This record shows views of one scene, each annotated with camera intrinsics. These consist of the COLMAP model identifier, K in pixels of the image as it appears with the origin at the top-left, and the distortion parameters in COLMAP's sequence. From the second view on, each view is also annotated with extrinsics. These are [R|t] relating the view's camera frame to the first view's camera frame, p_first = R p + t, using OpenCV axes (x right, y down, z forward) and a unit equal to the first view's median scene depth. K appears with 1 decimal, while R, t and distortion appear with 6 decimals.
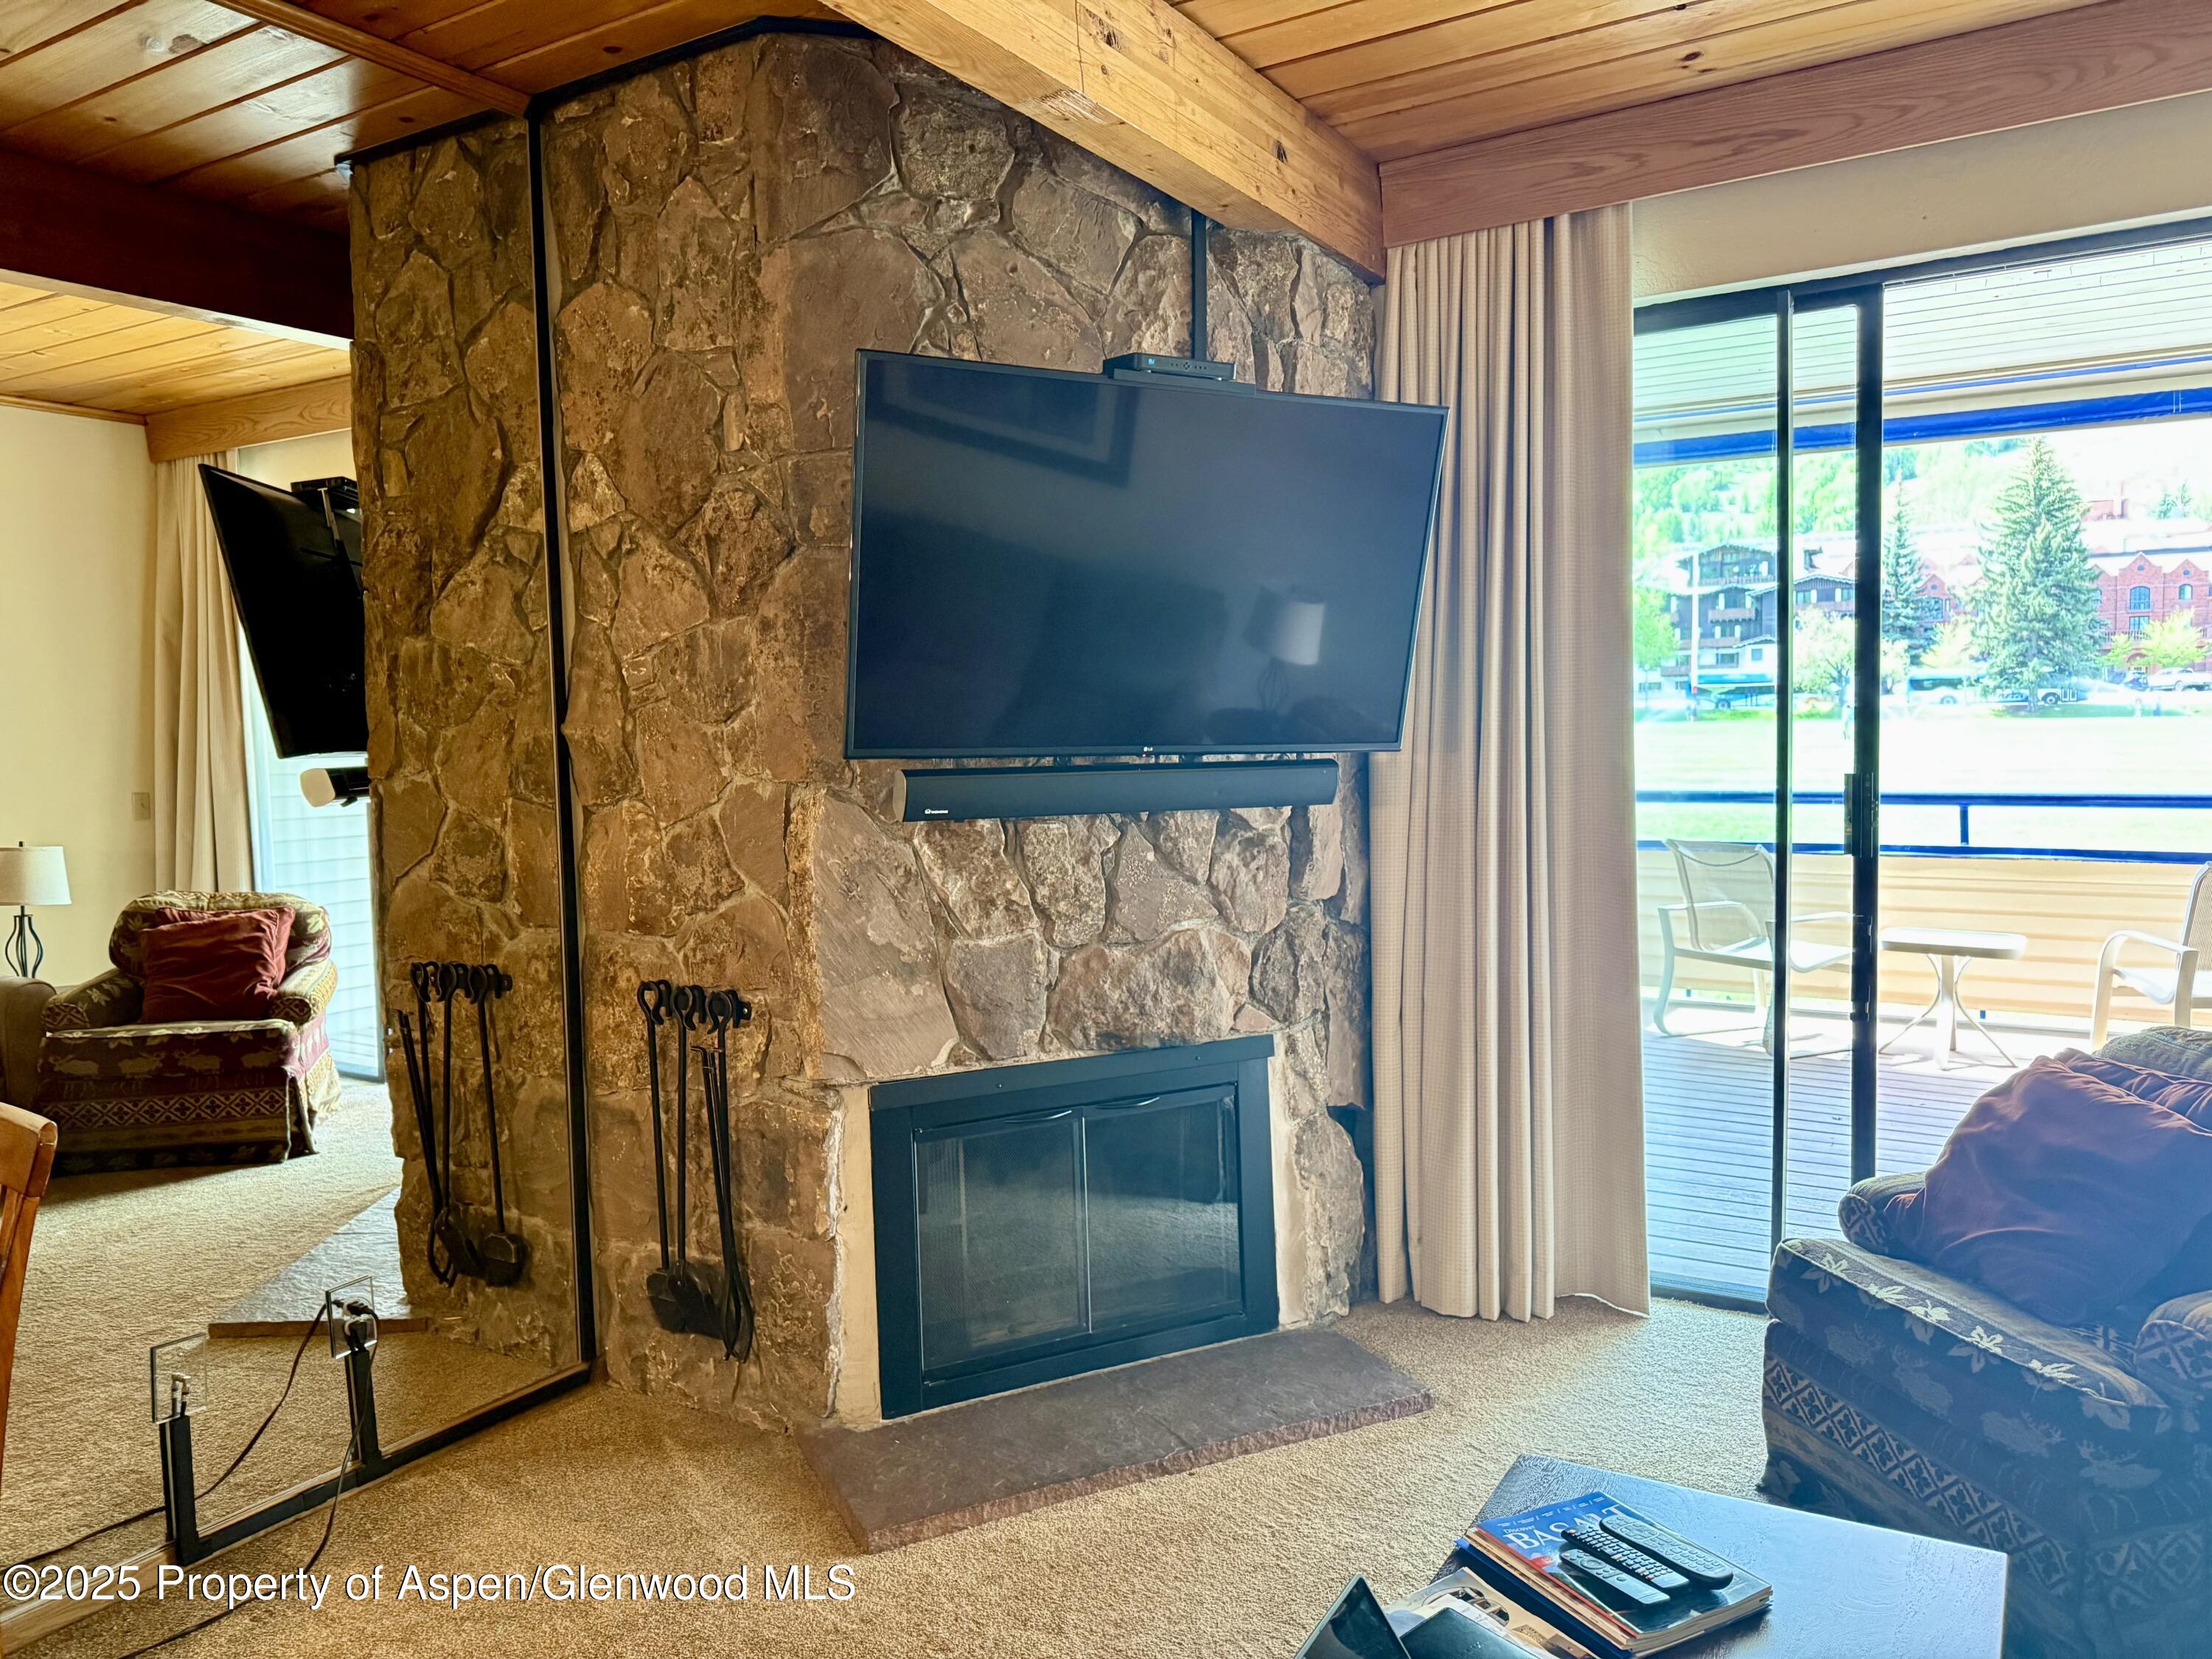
lens RADIAL K [[1526.3, 0, 1142.6], [0, 1526.3, 837.8], [0, 0, 1]] dist [0.045554, -0.052294]
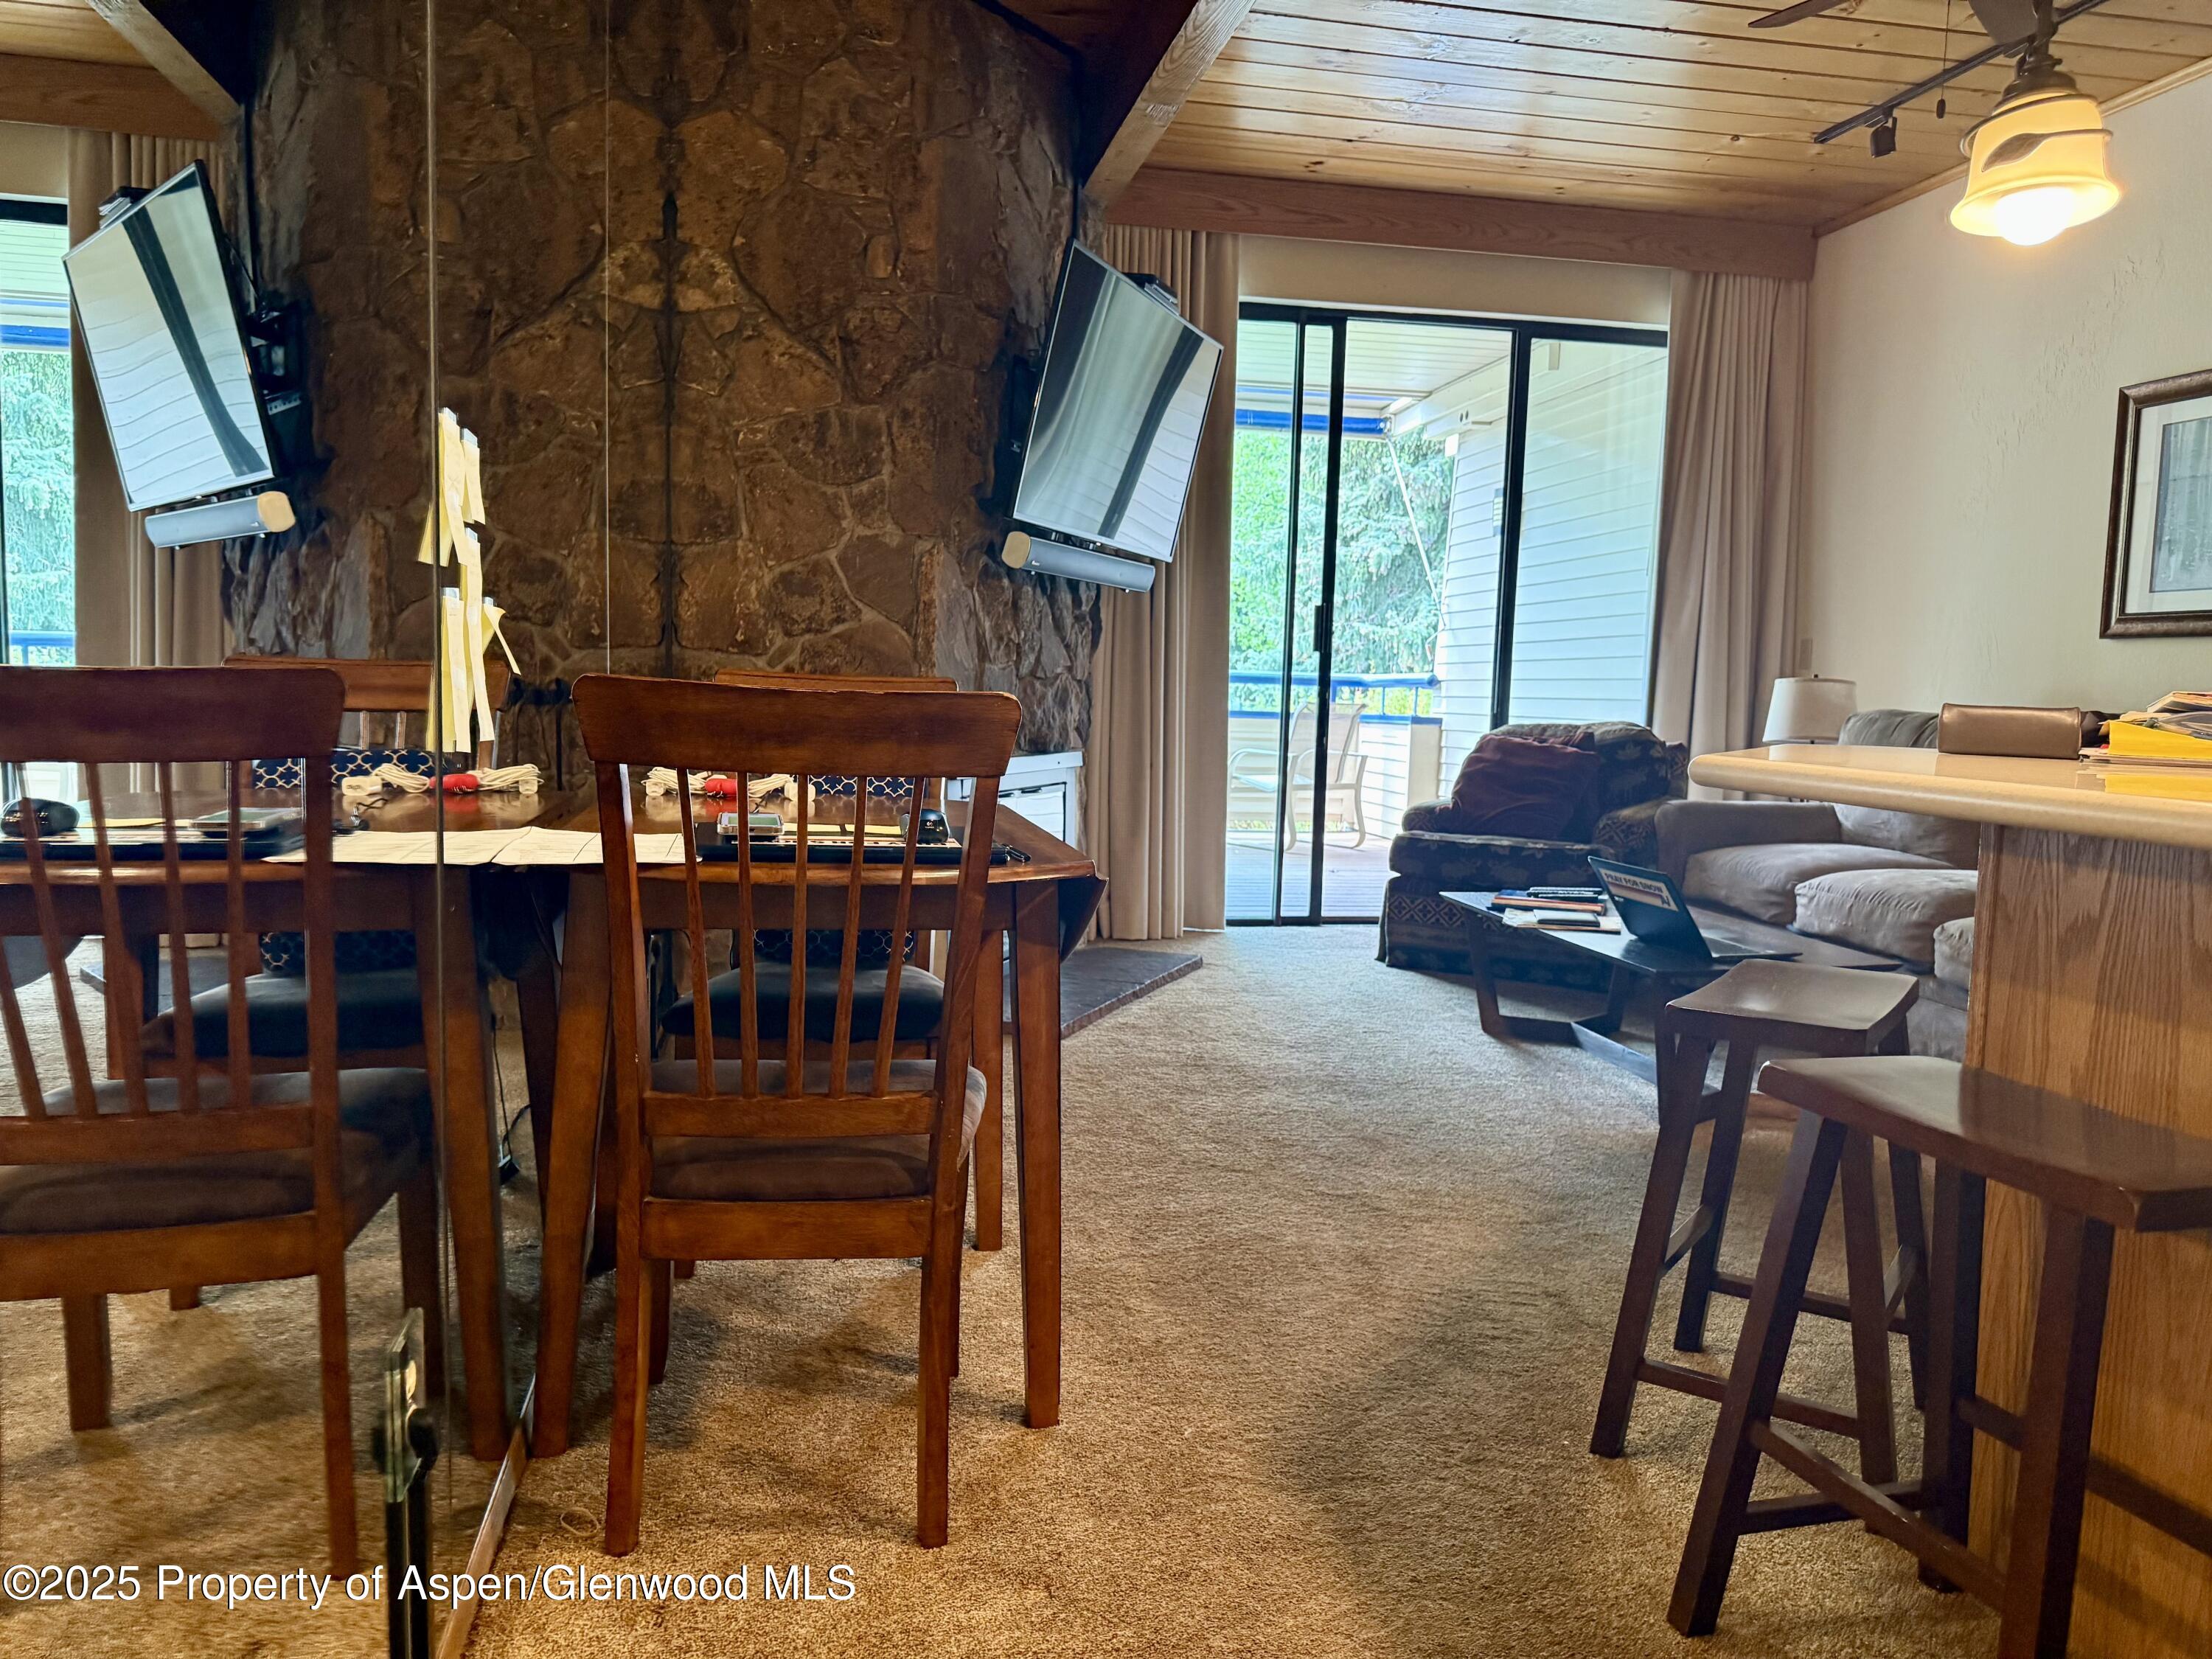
lens RADIAL K [[1526.3, 0, 1113.7], [0, 1526.3, 811.2], [0, 0, 1]] dist [0.045554, -0.052294]
pose [[0.750085, -0.015082, 0.661169, -0.966103], [0.007767, 0.999872, 0.013997, 0.184856], [-0.661296, -0.005364, 0.750106, -0.125691]]
